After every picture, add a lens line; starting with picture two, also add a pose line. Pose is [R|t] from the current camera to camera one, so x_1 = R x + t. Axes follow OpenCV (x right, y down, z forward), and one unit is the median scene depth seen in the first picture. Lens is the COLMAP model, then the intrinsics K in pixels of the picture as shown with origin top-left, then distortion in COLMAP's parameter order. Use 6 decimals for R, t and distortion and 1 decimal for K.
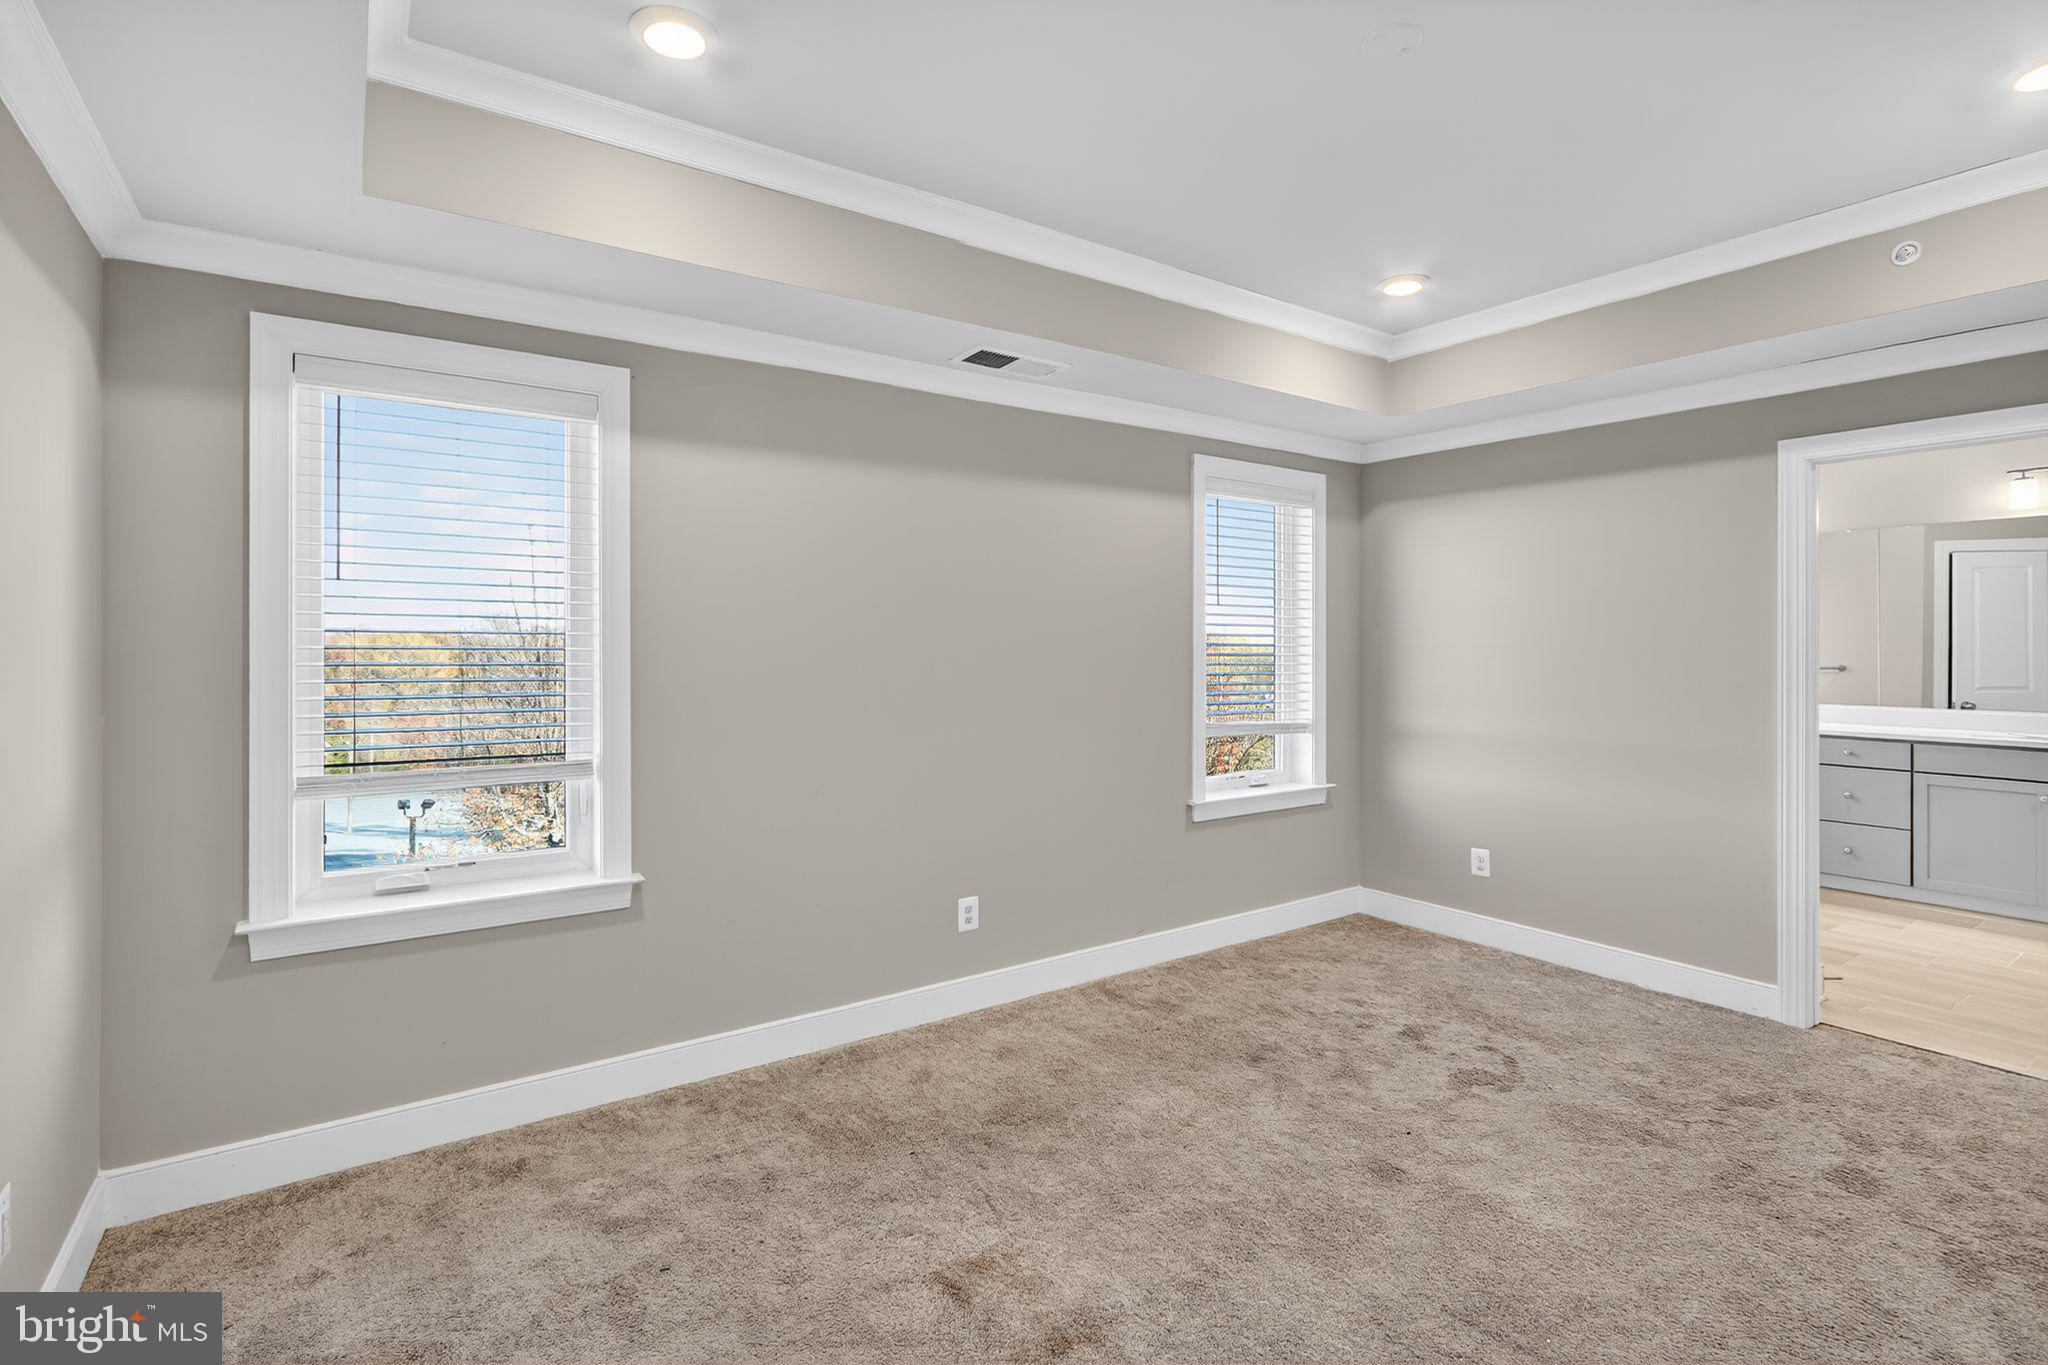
lens RADIAL K [[961.9, 0, 1013.1], [0, 961.9, 642.7], [0, 0, 1]] dist [-0.005935, -0.000252]
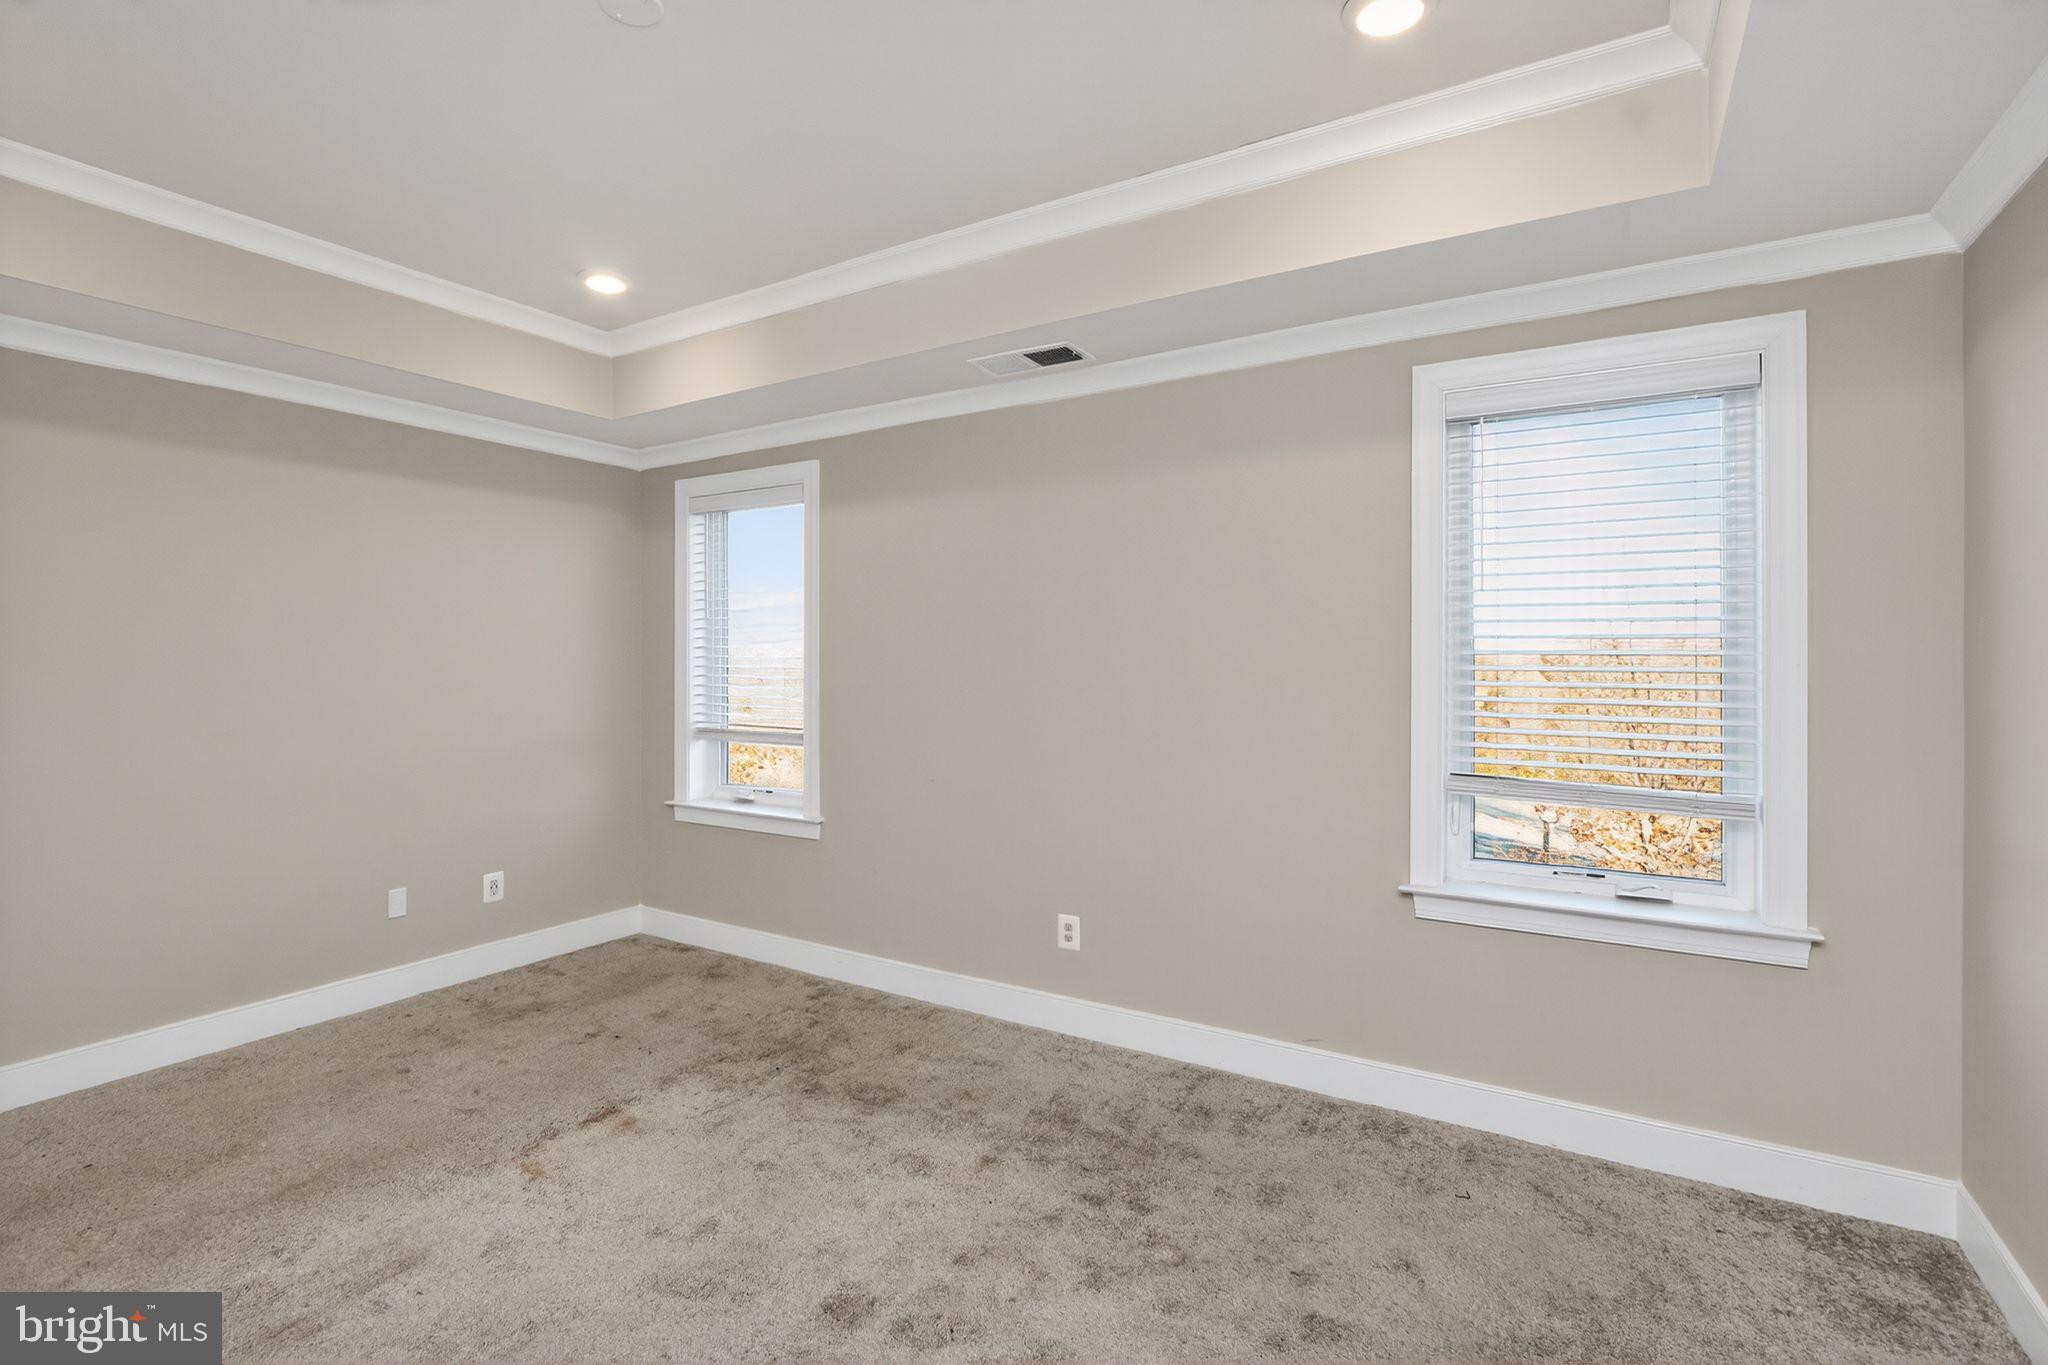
lens RADIAL K [[968.6, 0, 1020.6], [0, 968.6, 658.6], [0, 0, 1]] dist [-0.006047, -0.000470]
pose [[0.396531, 0.005366, -0.918005, 0.907156], [0.007569, 0.999930, 0.009114, -0.002331], [0.917990, -0.010563, 0.396463, 0.628205]]
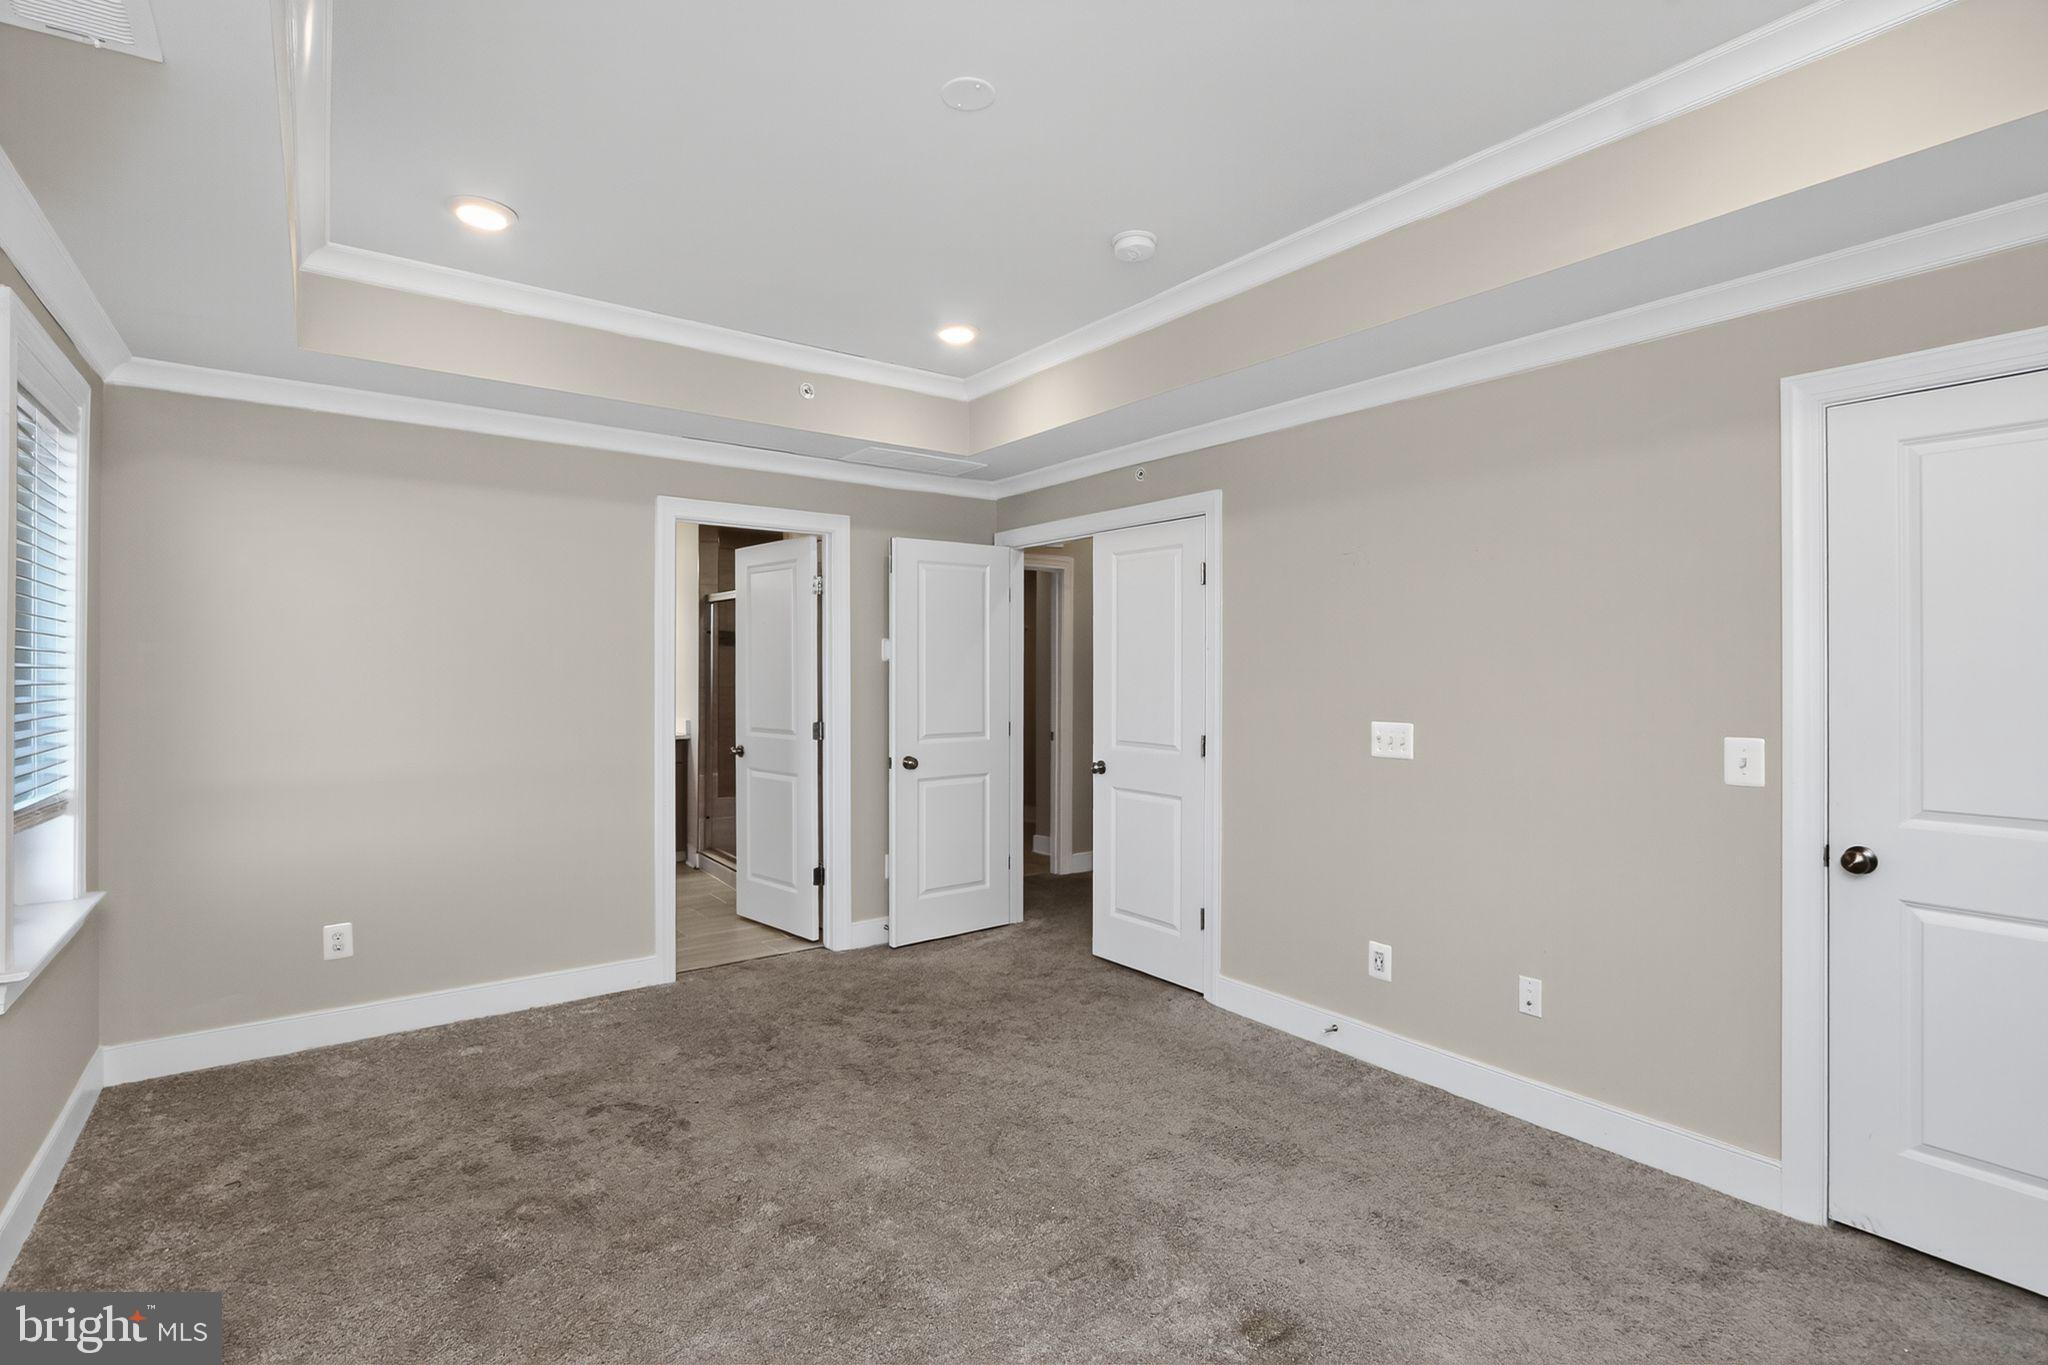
lens RADIAL K [[968.6, 0, 1020.6], [0, 968.6, 658.6], [0, 0, 1]] dist [-0.006047, -0.000470]
pose [[-0.027569, 0.006857, 0.999596, -0.435222], [-0.006481, 0.999954, -0.007039, -0.001238], [-0.999599, -0.006672, -0.027523, 0.624357]]
